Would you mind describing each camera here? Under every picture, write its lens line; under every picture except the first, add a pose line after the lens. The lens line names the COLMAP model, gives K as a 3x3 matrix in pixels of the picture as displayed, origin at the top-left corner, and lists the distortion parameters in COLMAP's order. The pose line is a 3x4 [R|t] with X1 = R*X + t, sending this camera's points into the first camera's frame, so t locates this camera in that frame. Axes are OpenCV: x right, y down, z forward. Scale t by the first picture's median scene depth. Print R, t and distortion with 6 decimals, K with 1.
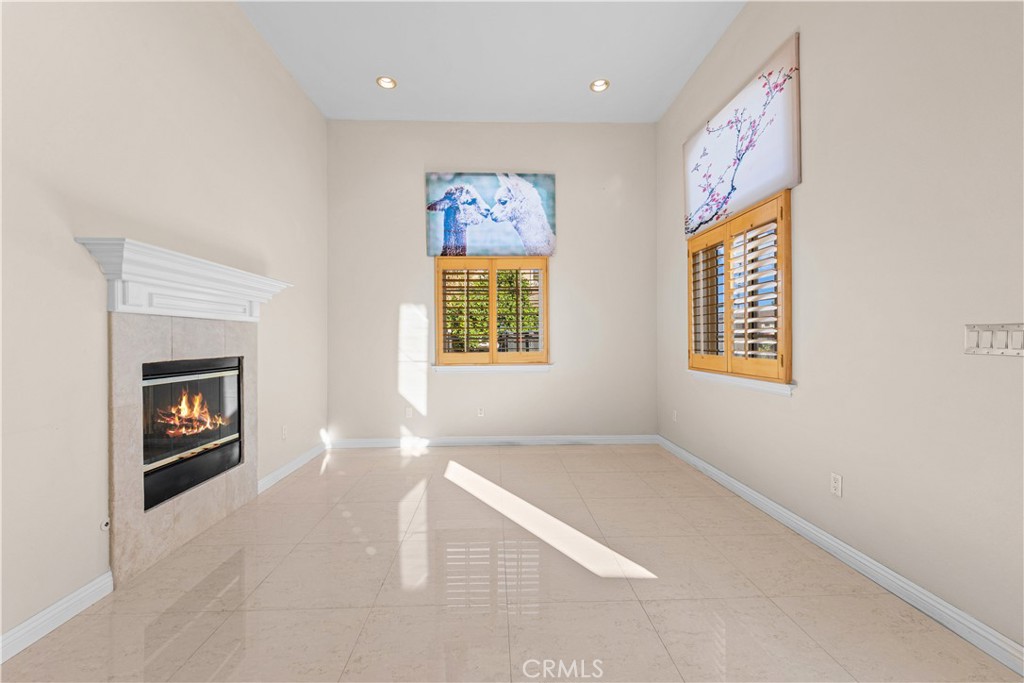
lens RADIAL K [[406.6, 0, 506.5], [0, 406.6, 341.9], [0, 0, 1]] dist [0.002637, -0.002991]
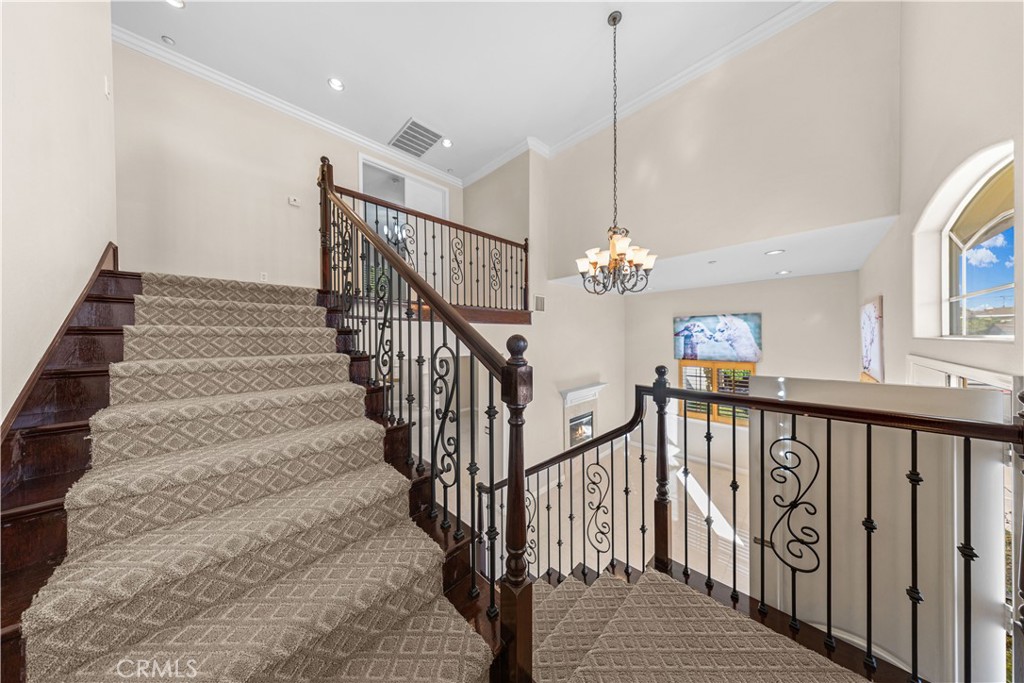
lens RADIAL K [[294.4, 0, 502.1], [0, 294.4, 337.8], [0, 0, 1]] dist [-0.006016, -0.000443]
pose [[0.658459, 0.005696, -0.752595, 0.340316], [0.001647, 0.999958, 0.009009, -0.345694], [0.752615, -0.007172, 0.658422, -0.585292]]
